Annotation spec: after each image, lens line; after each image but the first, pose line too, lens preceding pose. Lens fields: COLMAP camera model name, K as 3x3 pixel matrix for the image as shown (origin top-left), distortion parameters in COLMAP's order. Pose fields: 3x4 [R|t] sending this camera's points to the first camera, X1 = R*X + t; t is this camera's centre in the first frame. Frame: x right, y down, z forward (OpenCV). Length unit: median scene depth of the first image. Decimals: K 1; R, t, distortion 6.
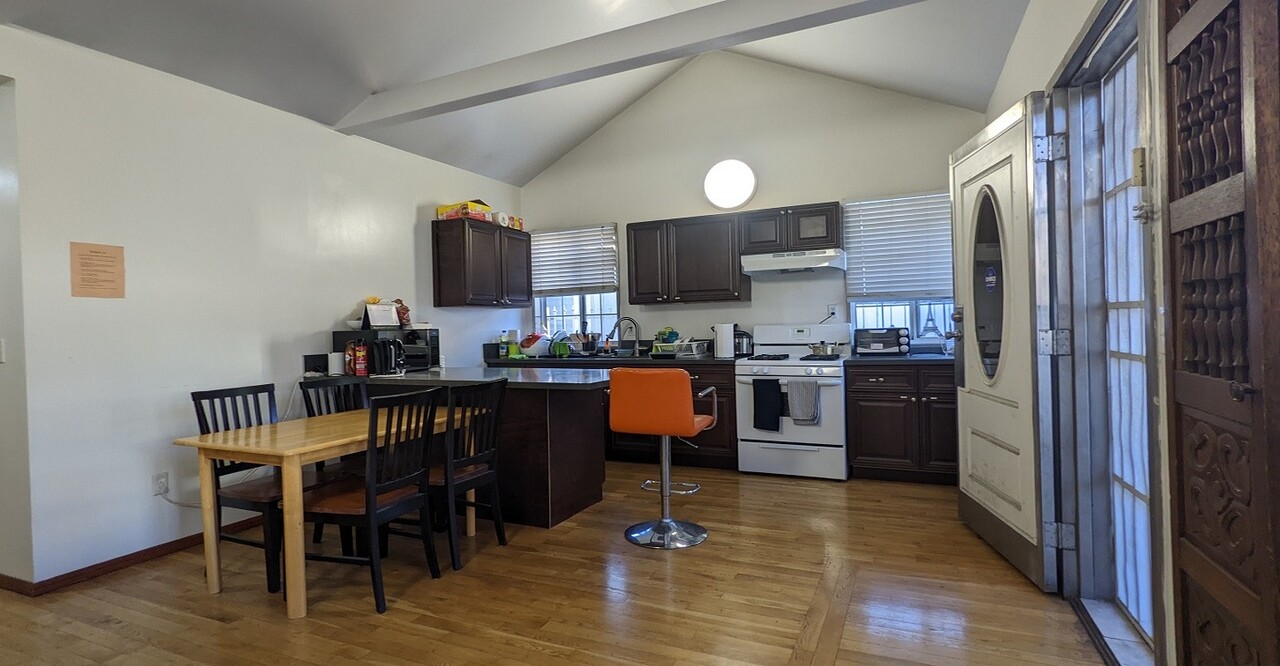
lens RADIAL K [[615.8, 0, 637.2], [0, 615.8, 333.0], [0, 0, 1]] dist [-0.001057, 0.001470]
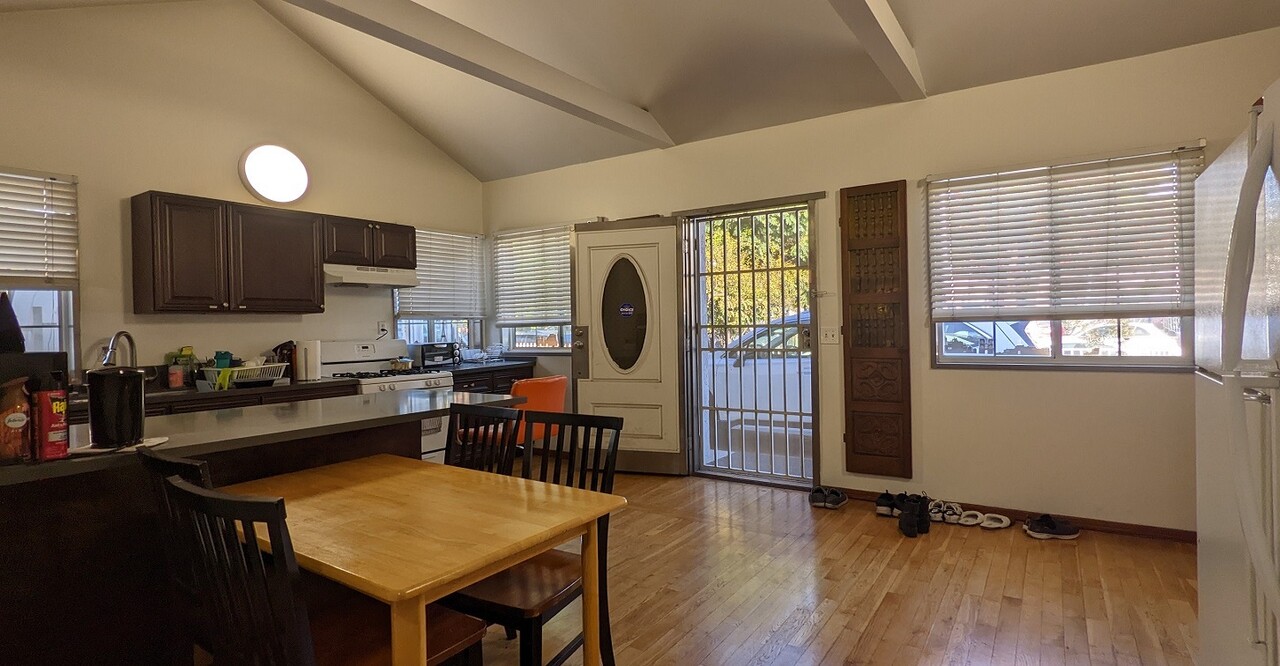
lens RADIAL K [[615.8, 0, 639.4], [0, 615.8, 330.2], [0, 0, 1]] dist [-0.001057, 0.001470]
pose [[0.176443, 0.014146, 0.984209, -0.618679], [0.033102, 0.999246, -0.020296, 0.003855], [-0.983754, 0.036160, 0.175842, 0.397384]]
